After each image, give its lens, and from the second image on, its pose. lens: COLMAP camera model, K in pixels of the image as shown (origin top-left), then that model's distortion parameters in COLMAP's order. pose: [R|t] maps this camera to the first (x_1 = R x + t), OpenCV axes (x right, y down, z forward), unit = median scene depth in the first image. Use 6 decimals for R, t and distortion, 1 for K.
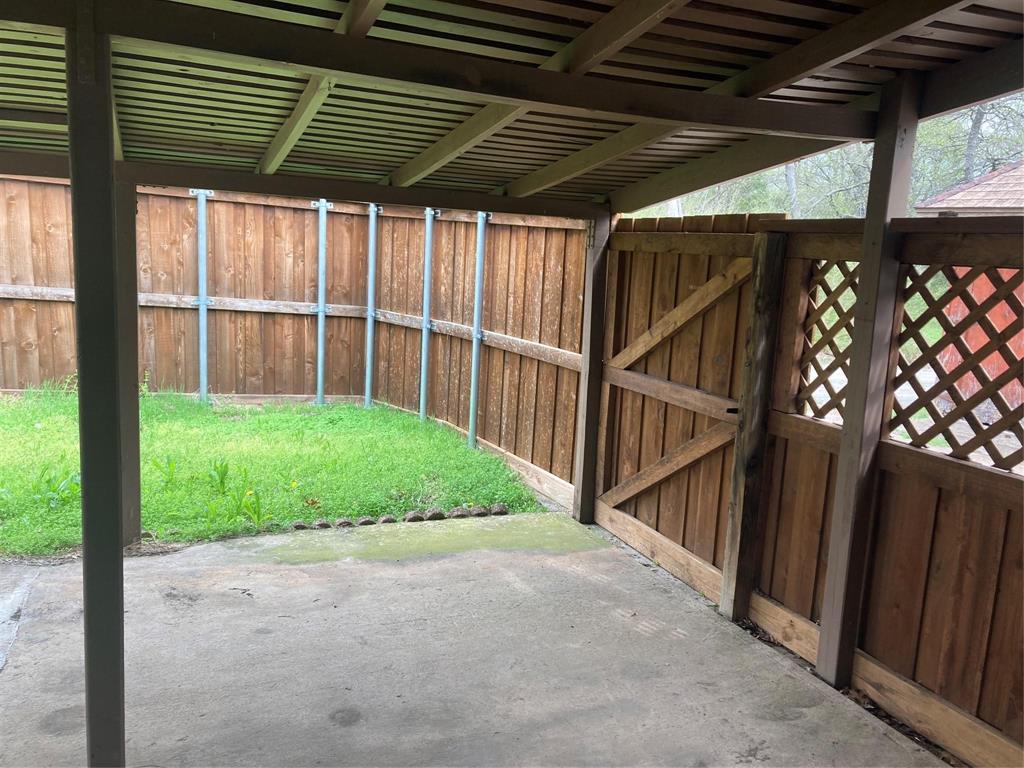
lens RADIAL K [[854.0, 0, 512.4], [0, 854.0, 382.3], [0, 0, 1]] dist [0.031442, -0.035689]
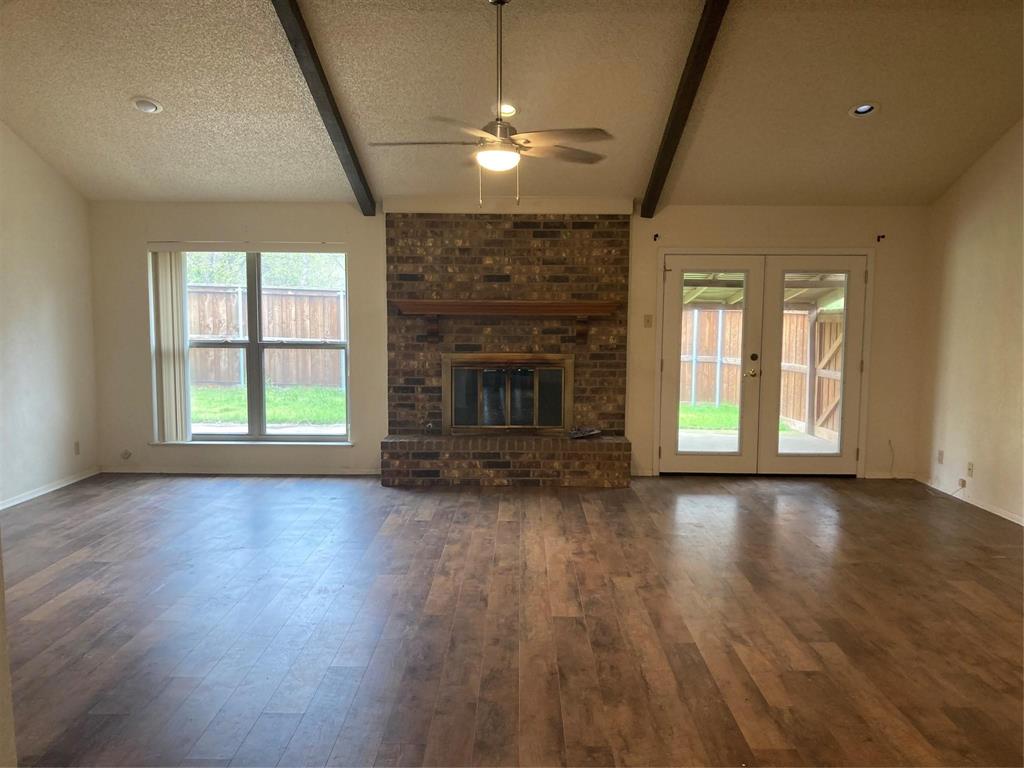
lens RADIAL K [[854.0, 0, 512.8], [0, 854.0, 386.1], [0, 0, 1]] dist [0.031442, -0.035689]
pose [[0.920833, -0.009813, -0.389834, 0.173493], [-0.028863, 0.995226, -0.093228, 0.186479], [0.388888, 0.097099, 0.916154, -1.041338]]
